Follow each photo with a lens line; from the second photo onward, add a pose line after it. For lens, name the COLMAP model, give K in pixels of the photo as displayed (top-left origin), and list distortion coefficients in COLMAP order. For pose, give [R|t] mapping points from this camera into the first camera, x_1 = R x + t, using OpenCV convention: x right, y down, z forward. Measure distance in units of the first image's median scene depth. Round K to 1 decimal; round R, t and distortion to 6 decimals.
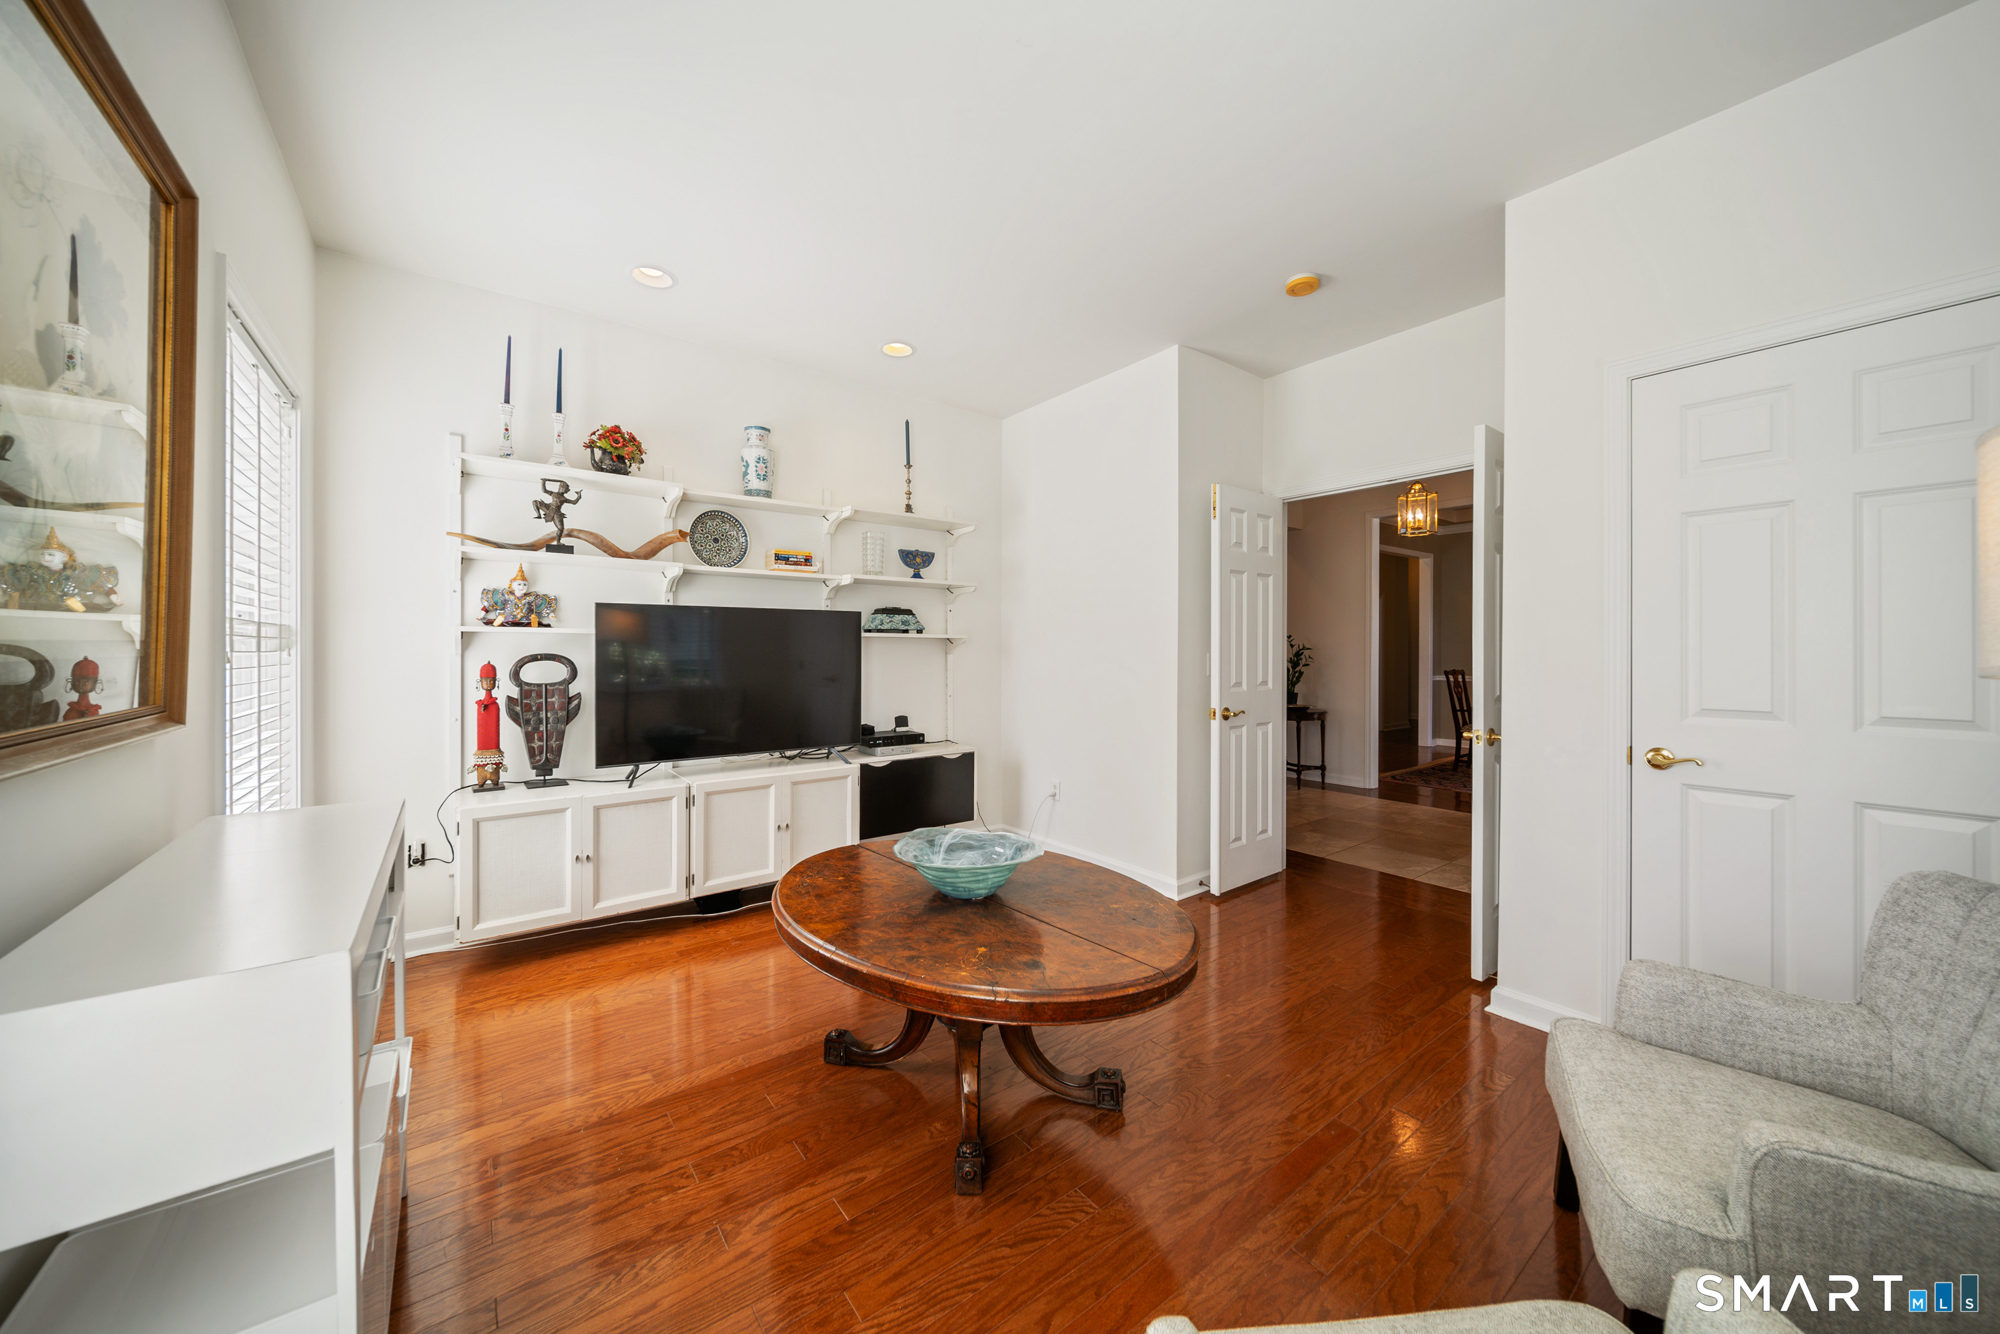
lens RADIAL K [[698.5, 0, 968.2], [0, 698.5, 658.6], [0, 0, 1]] dist [-0.001691, -0.000200]
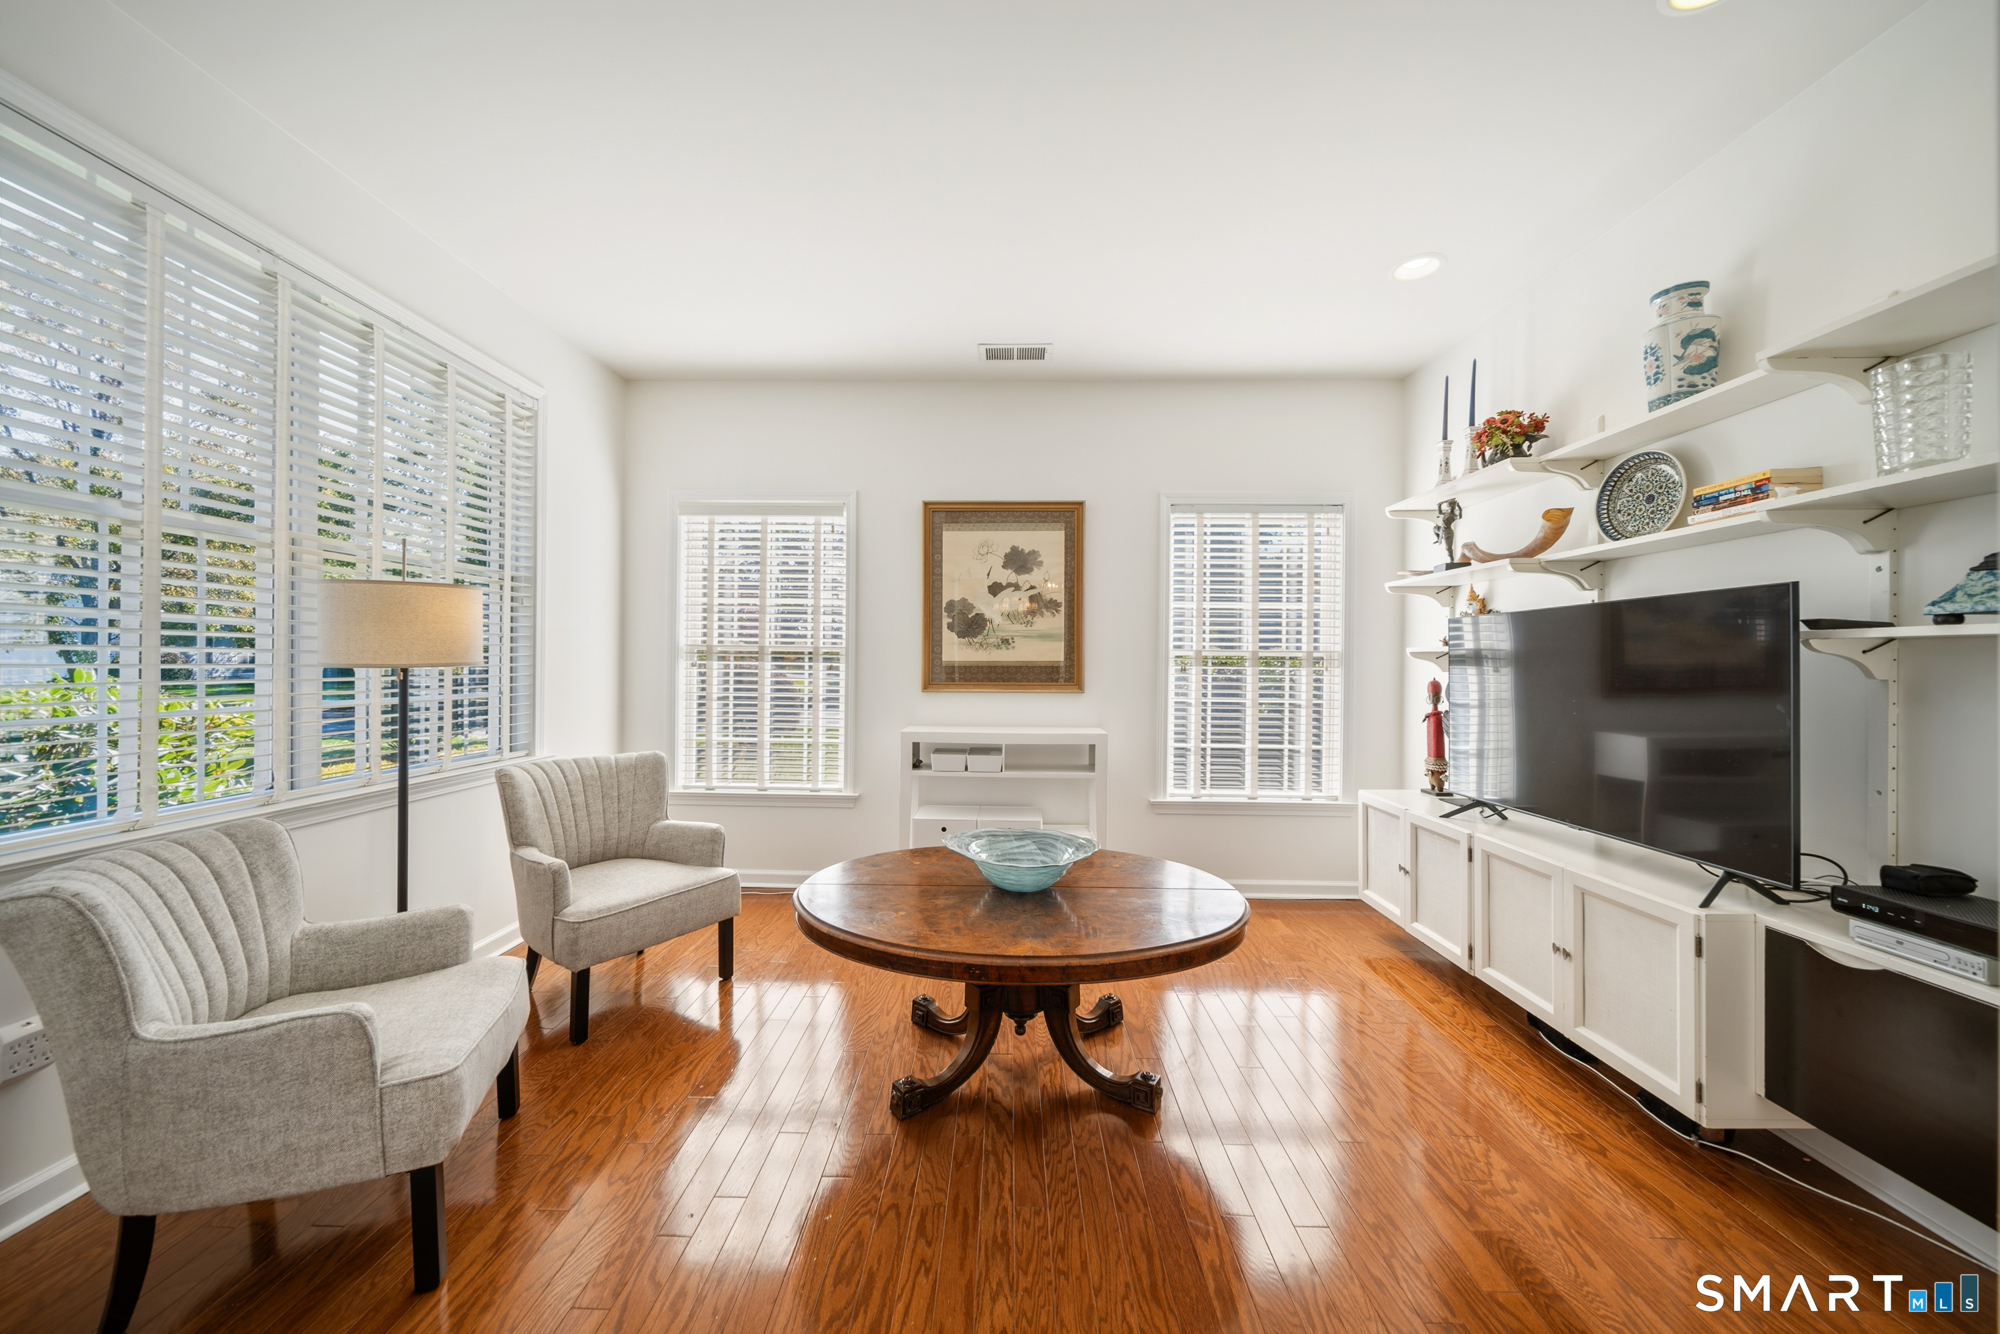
lens RADIAL K [[698.5, 0, 968.2], [0, 698.5, 658.6], [0, 0, 1]] dist [-0.001691, -0.000200]
pose [[-0.628418, -0.006721, -0.777847, 0.585750], [-0.005296, 0.999976, -0.004362, -0.017572], [0.777858, 0.001378, -0.628439, 1.018741]]
